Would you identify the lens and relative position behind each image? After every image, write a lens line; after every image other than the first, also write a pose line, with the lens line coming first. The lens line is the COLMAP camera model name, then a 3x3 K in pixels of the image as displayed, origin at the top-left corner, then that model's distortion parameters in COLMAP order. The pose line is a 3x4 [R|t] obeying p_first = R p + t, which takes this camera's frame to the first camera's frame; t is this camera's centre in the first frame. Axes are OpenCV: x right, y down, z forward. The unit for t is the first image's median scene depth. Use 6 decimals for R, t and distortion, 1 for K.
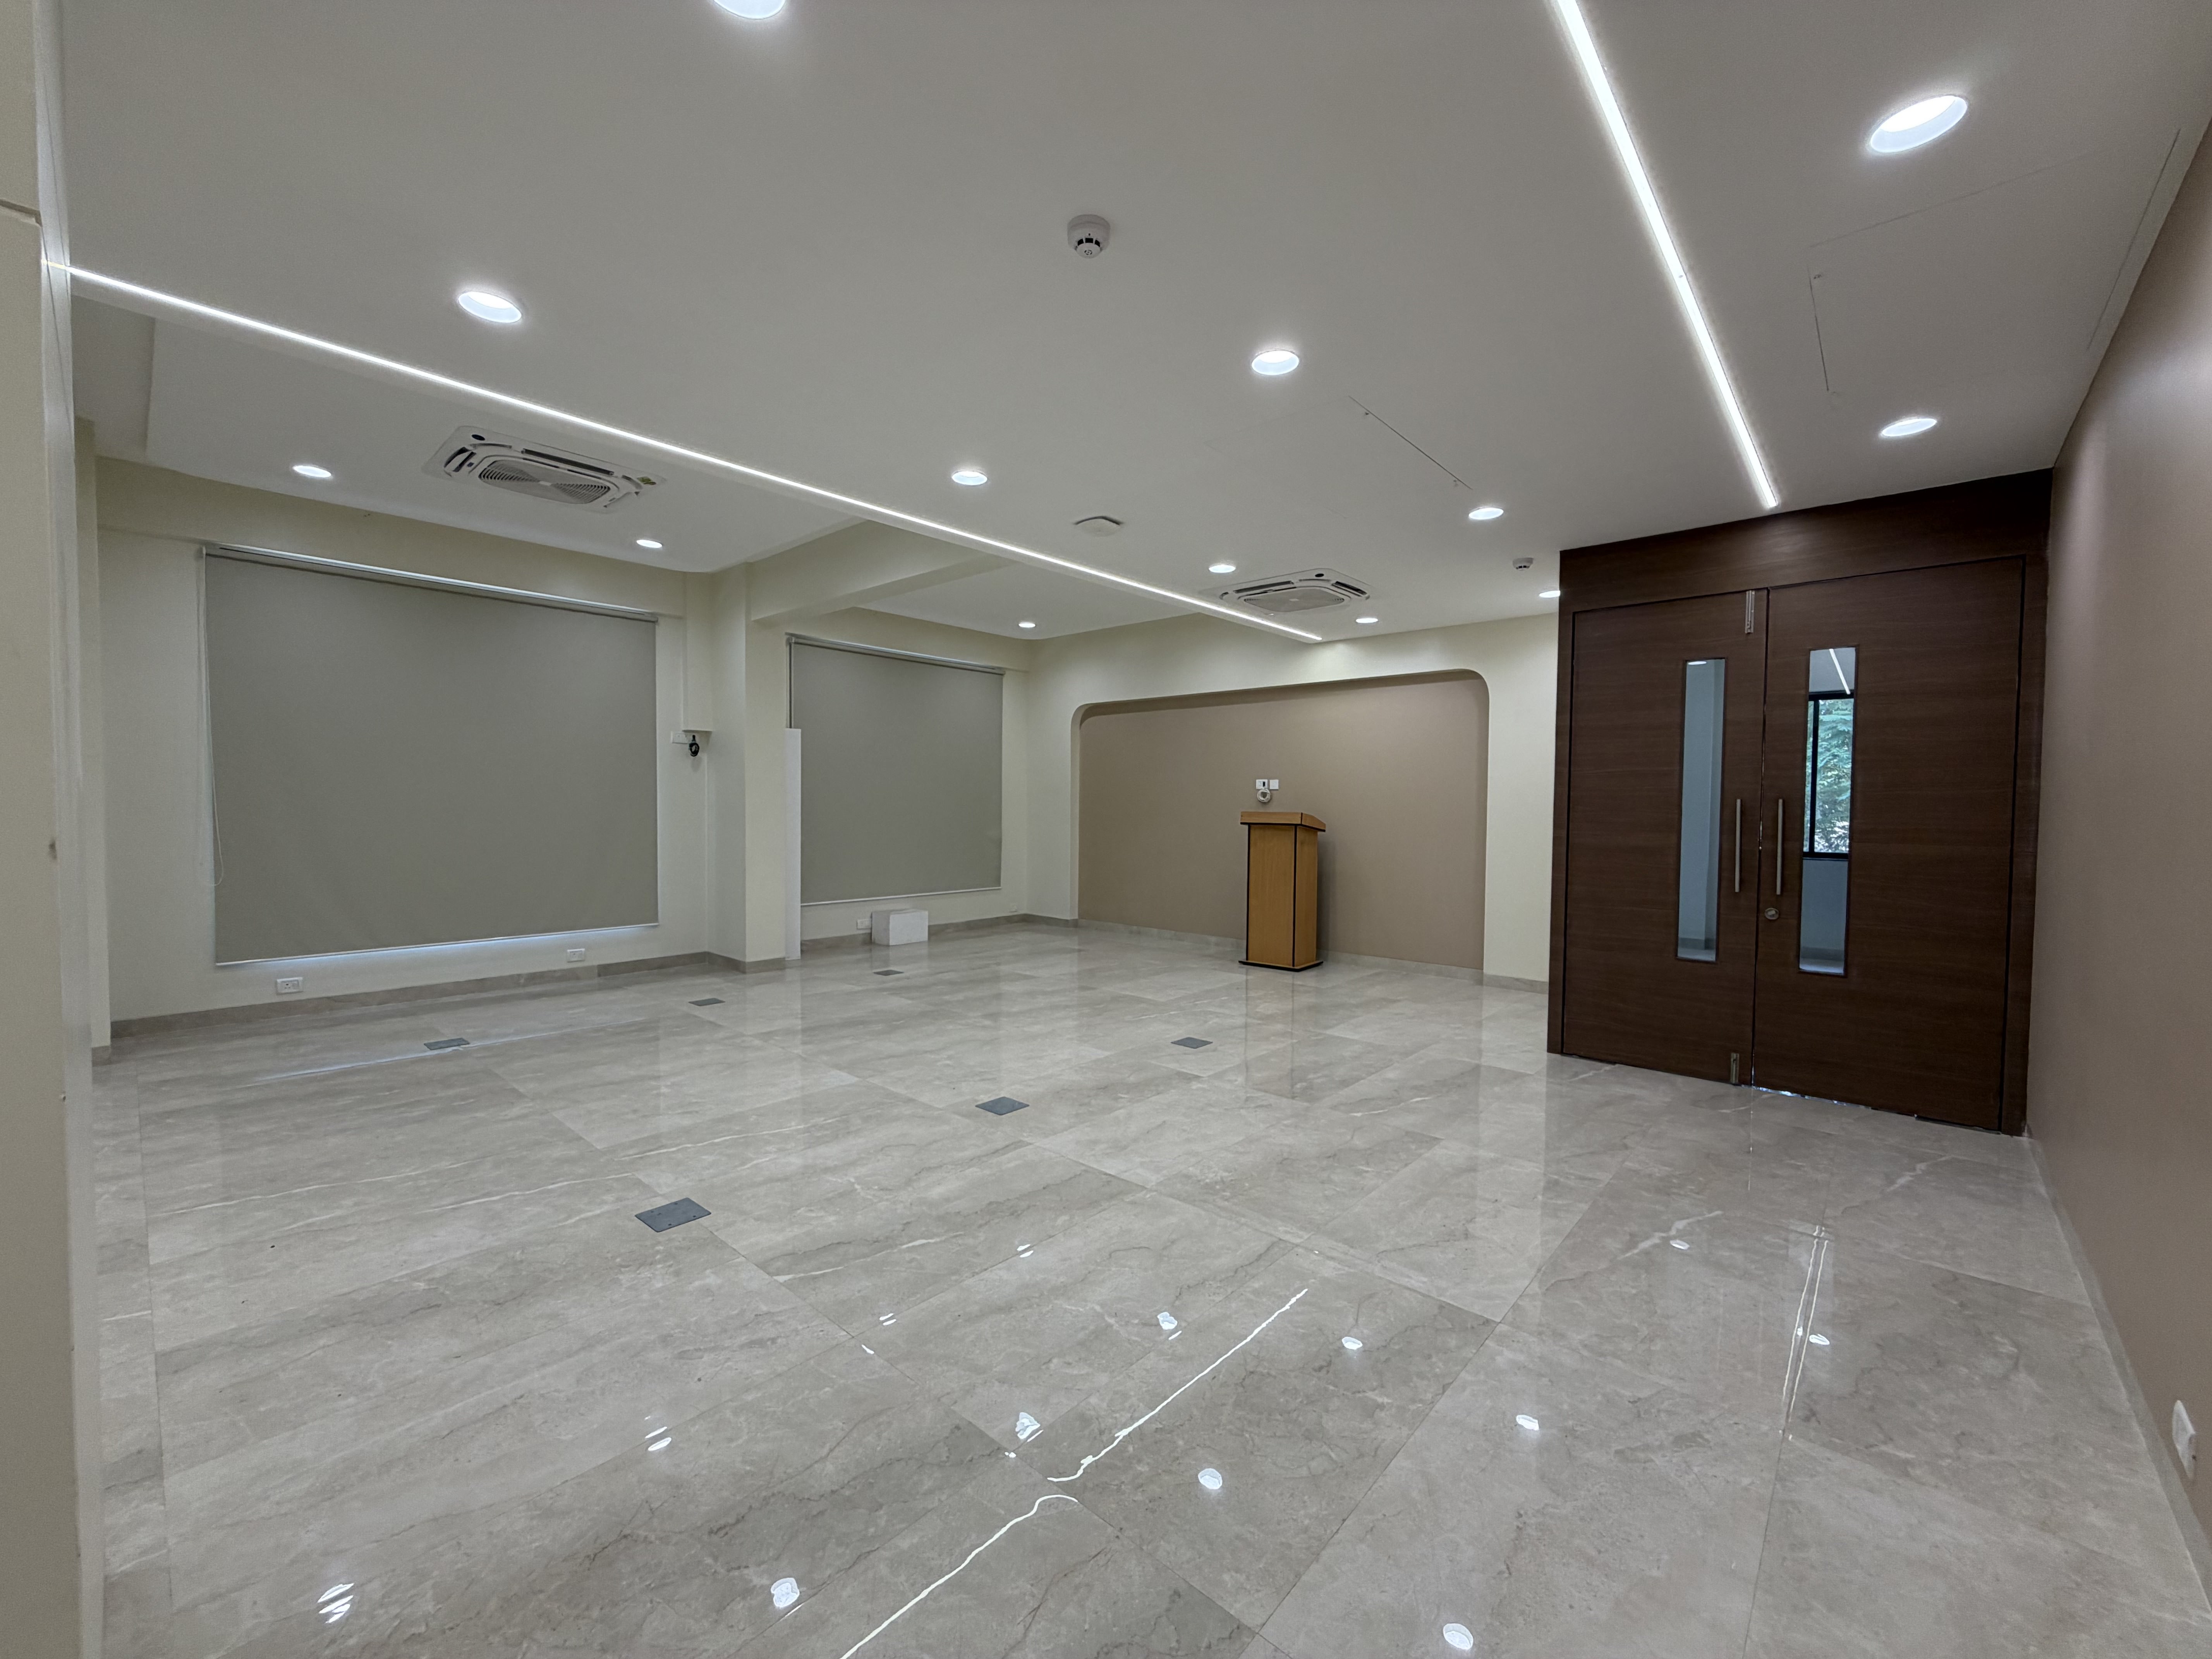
lens RADIAL K [[885.4, 0, 1097.3], [0, 885.4, 839.6], [0, 0, 1]] dist [0.002231, 0.000853]
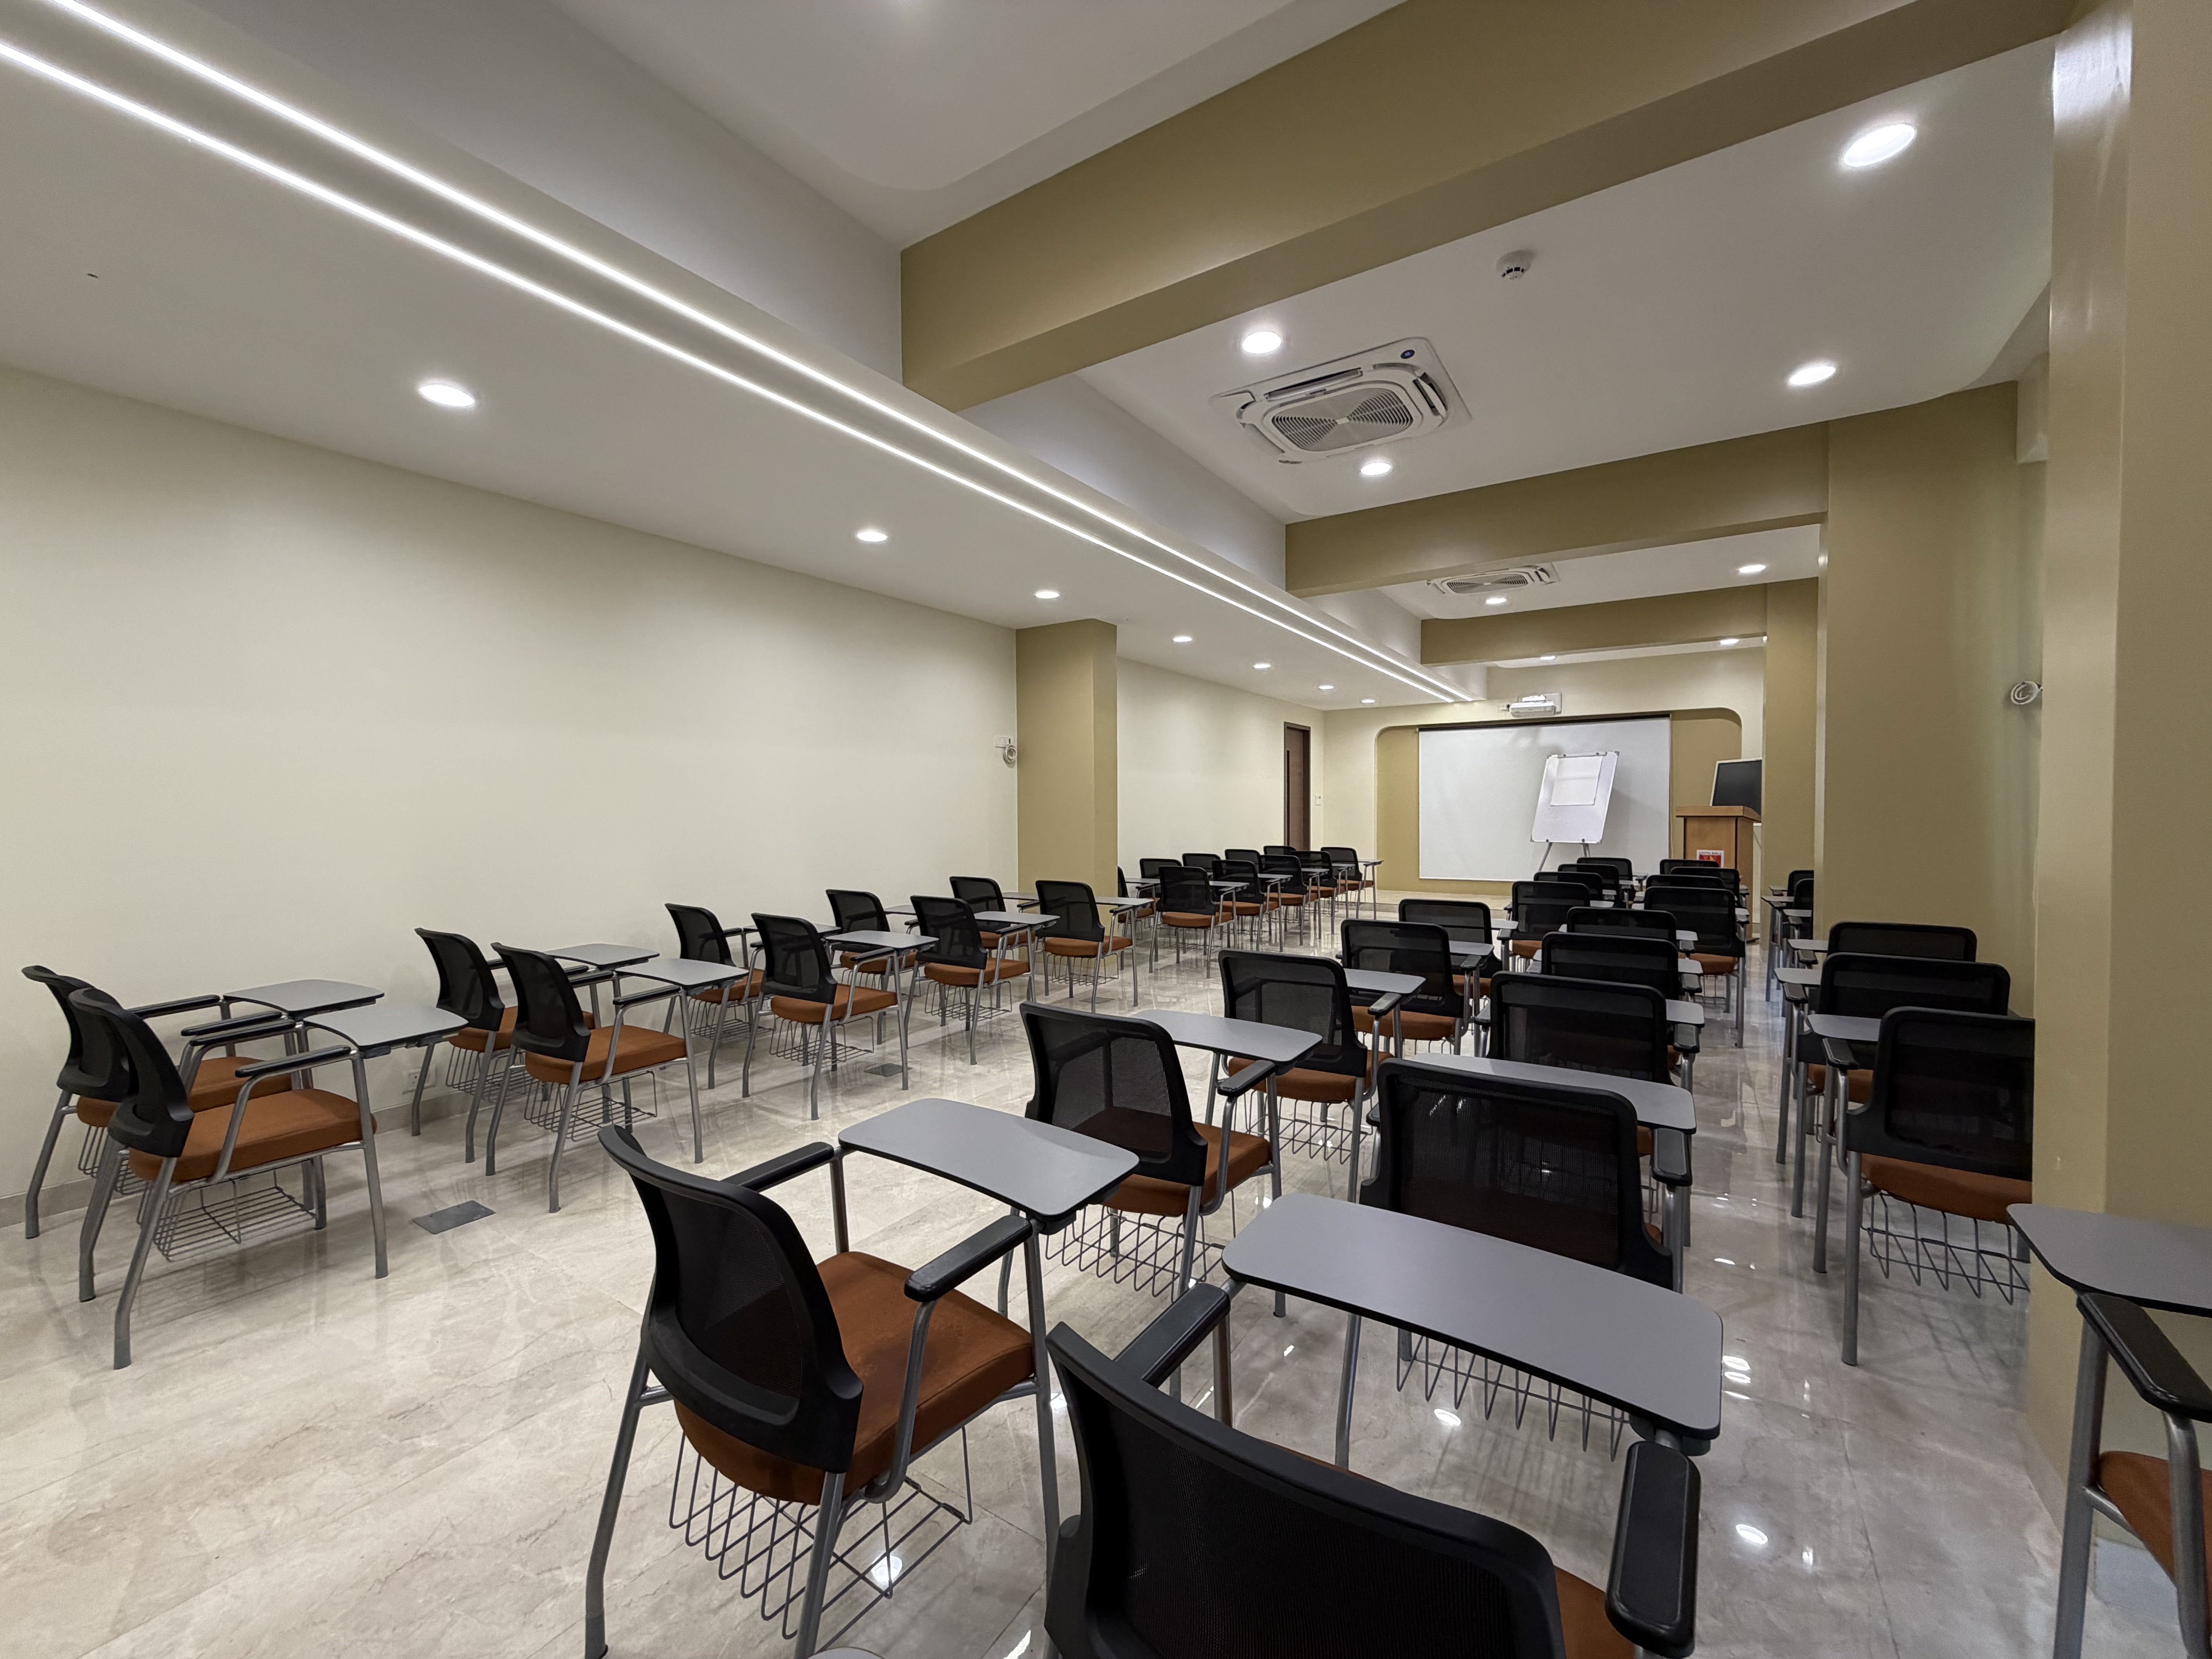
lens RADIAL K [[885.4, 0, 1115.5], [0, 885.4, 835.6], [0, 0, 1]] dist [0.002231, 0.000853]
pose [[0.987669, -0.024733, 0.154591, 0.094941], [0.023757, 0.999684, 0.008161, 0.001387], [-0.154744, -0.004387, 0.987945, -0.086535]]
